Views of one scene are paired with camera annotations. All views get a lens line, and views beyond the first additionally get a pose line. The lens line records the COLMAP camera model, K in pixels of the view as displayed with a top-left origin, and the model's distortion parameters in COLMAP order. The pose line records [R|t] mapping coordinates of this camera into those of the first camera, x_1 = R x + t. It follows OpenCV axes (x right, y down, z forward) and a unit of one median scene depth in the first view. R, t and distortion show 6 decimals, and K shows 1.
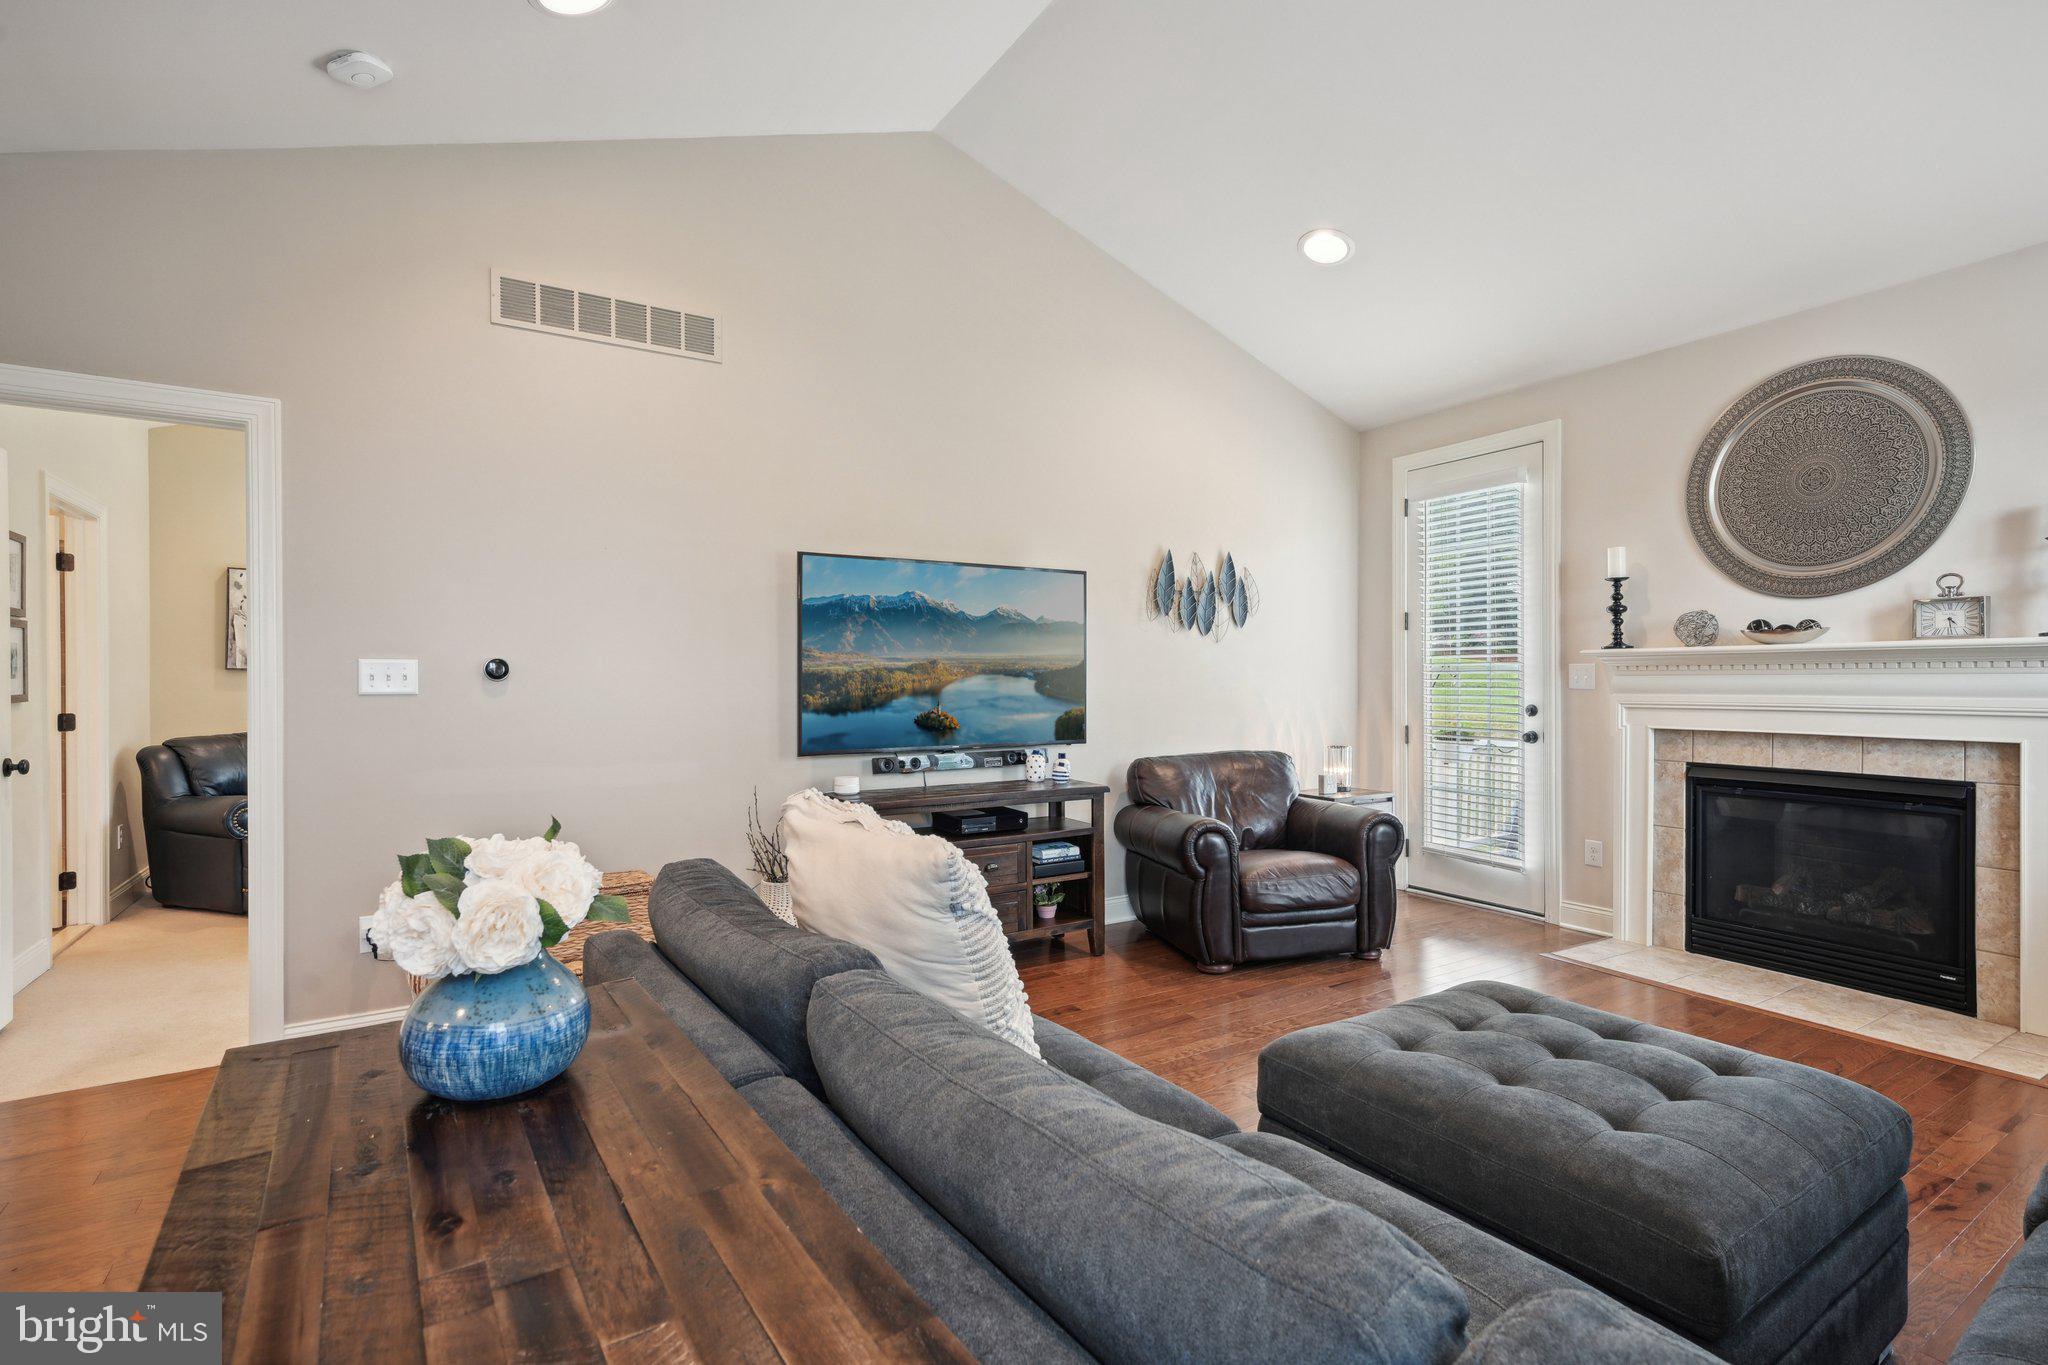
lens RADIAL K [[865.6, 0, 1024.0], [0, 865.6, 682.5], [0, 0, 1]] dist [0.003162, 0.000223]
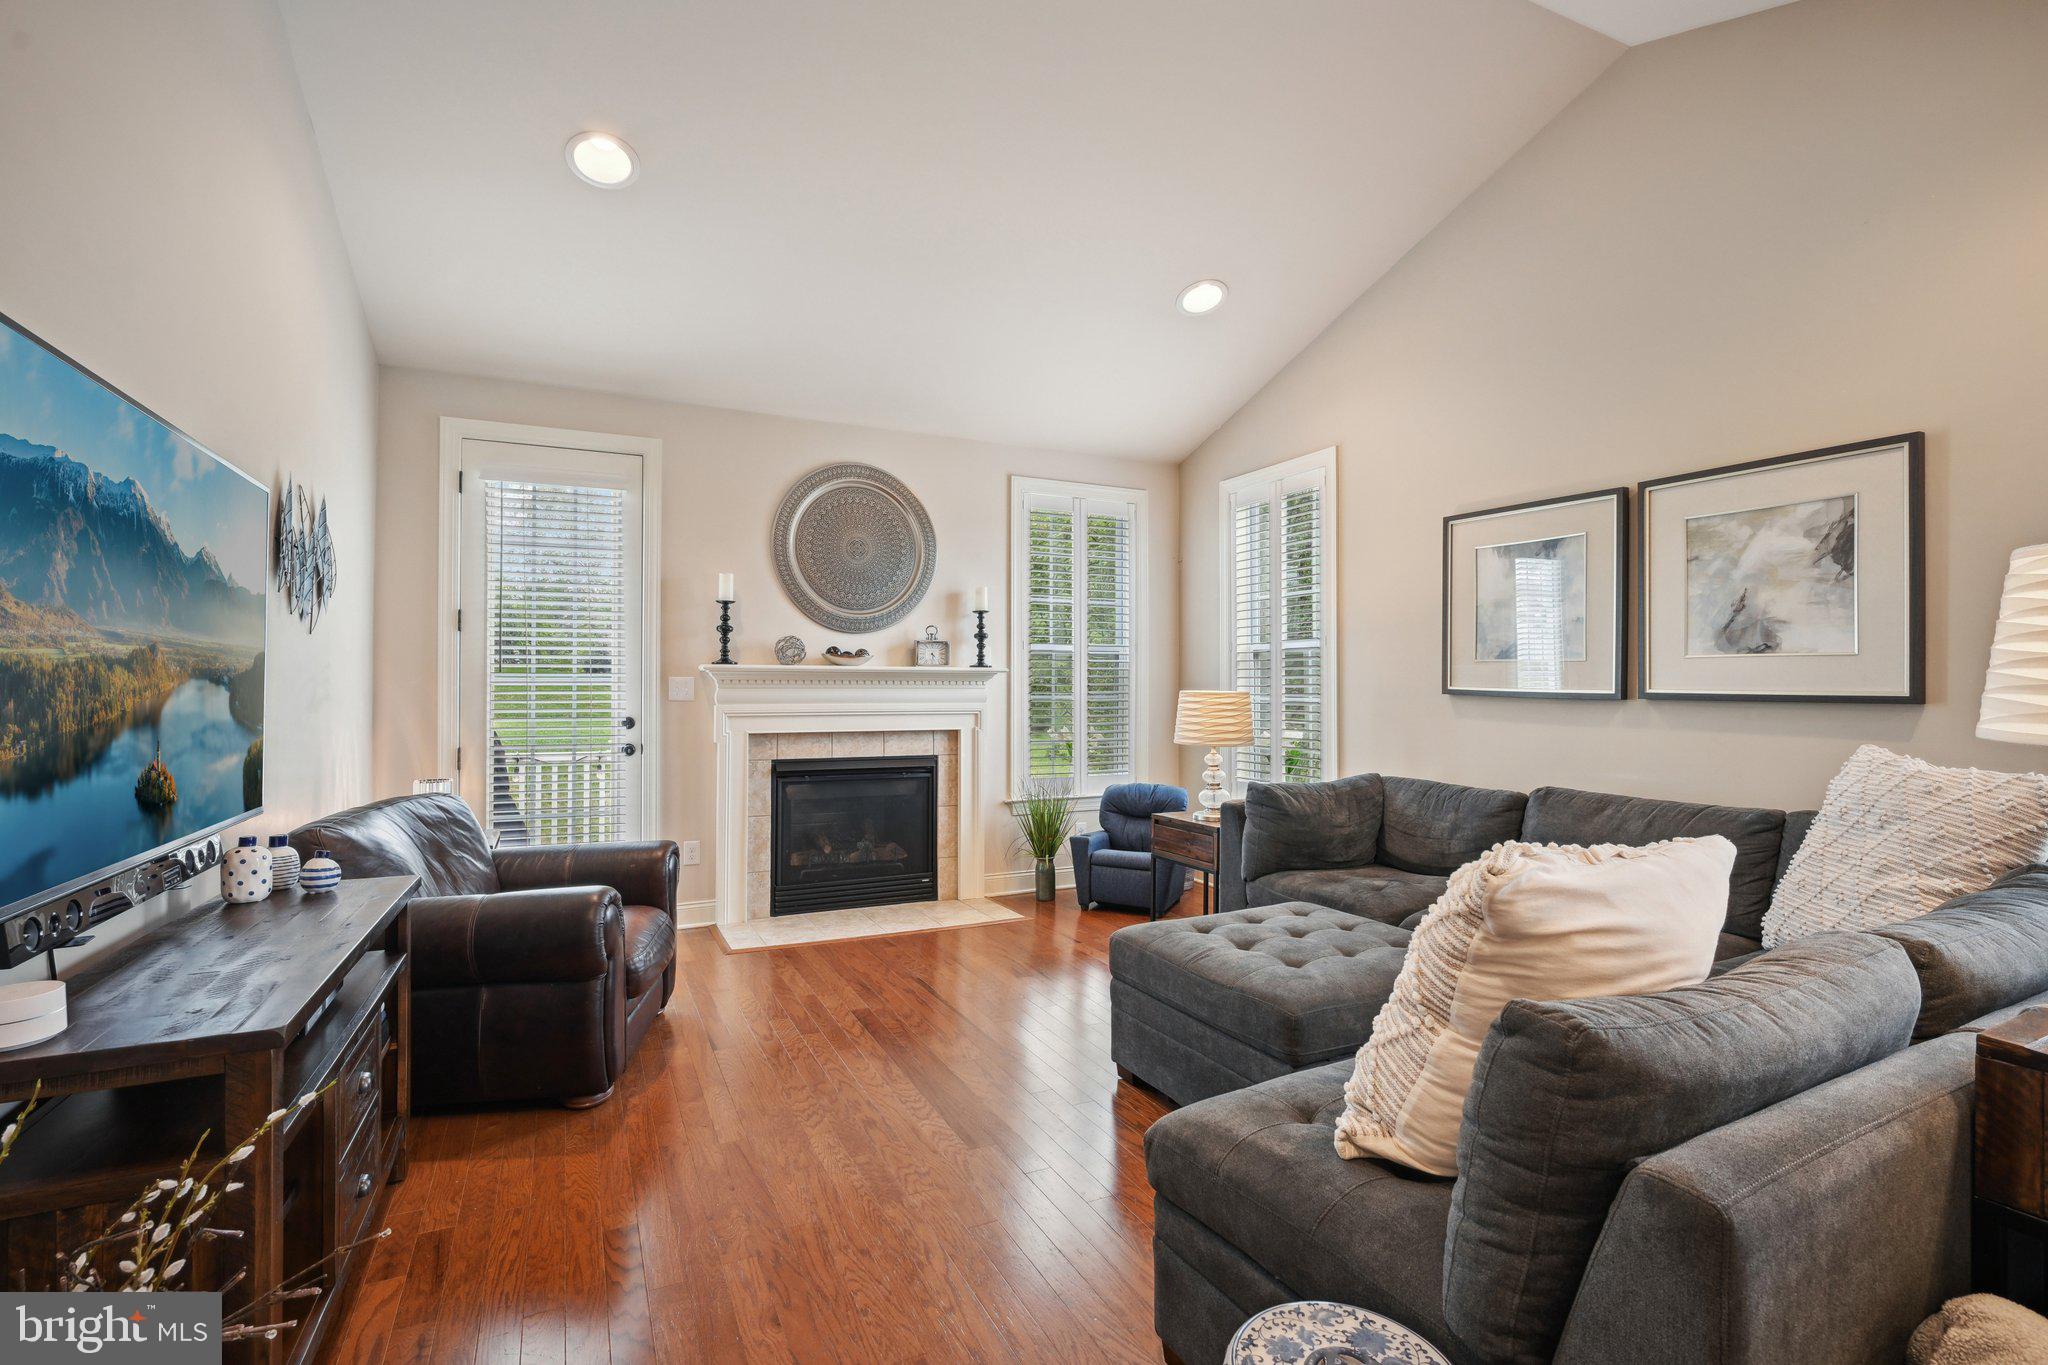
lens RADIAL K [[865.6, 0, 1024.0], [0, 865.6, 682.5], [0, 0, 1]] dist [0.003162, 0.000223]
pose [[0.147262, 0.013517, 0.989005, -0.390212], [0.003591, 0.999893, -0.014200, 0.002122], [-0.989091, 0.005643, 0.147198, 0.485701]]
